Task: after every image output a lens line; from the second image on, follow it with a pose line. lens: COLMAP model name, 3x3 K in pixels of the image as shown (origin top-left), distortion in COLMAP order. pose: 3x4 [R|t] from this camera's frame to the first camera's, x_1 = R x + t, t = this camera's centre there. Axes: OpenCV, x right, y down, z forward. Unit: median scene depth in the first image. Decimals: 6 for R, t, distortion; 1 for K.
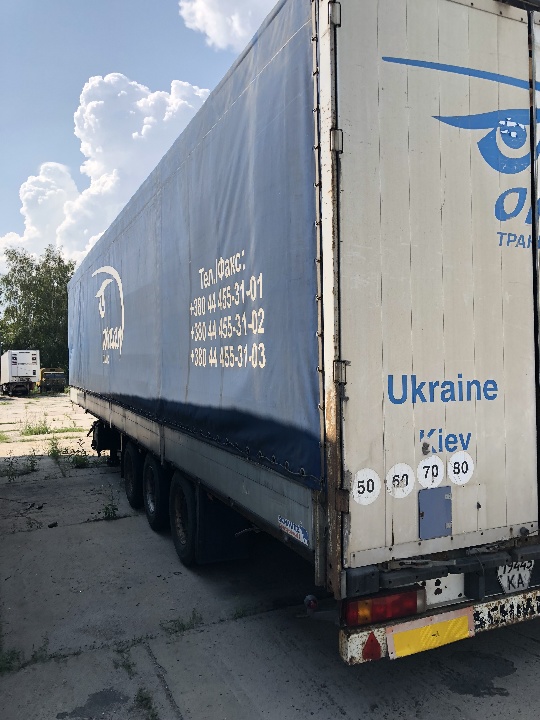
lens RADIAL K [[599.7, 0, 270.0], [0, 599.7, 360.0], [0, 0, 1]] dist [0.044427, -0.071632]
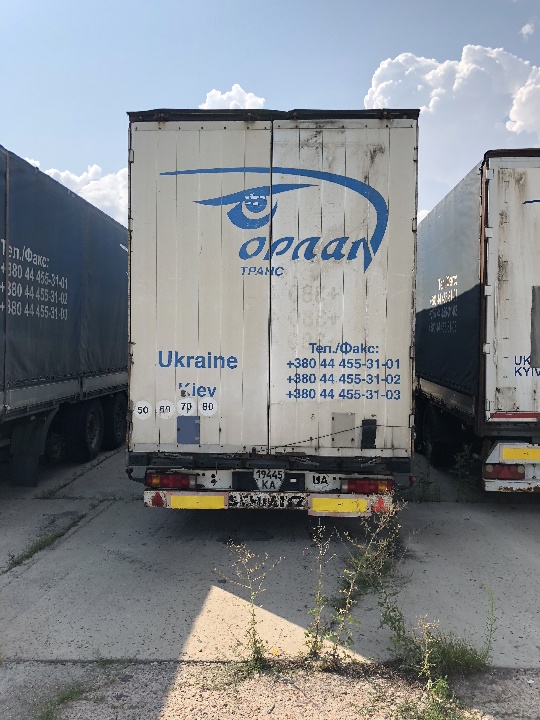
lens RADIAL K [[599.7, 0, 270.0], [0, 599.7, 360.0], [0, 0, 1]] dist [0.044427, -0.071632]
pose [[0.888780, 0.039595, -0.456620, 1.203076], [-0.021683, 0.998778, 0.044402, -0.032587], [0.457821, -0.029562, 0.888553, -0.418653]]
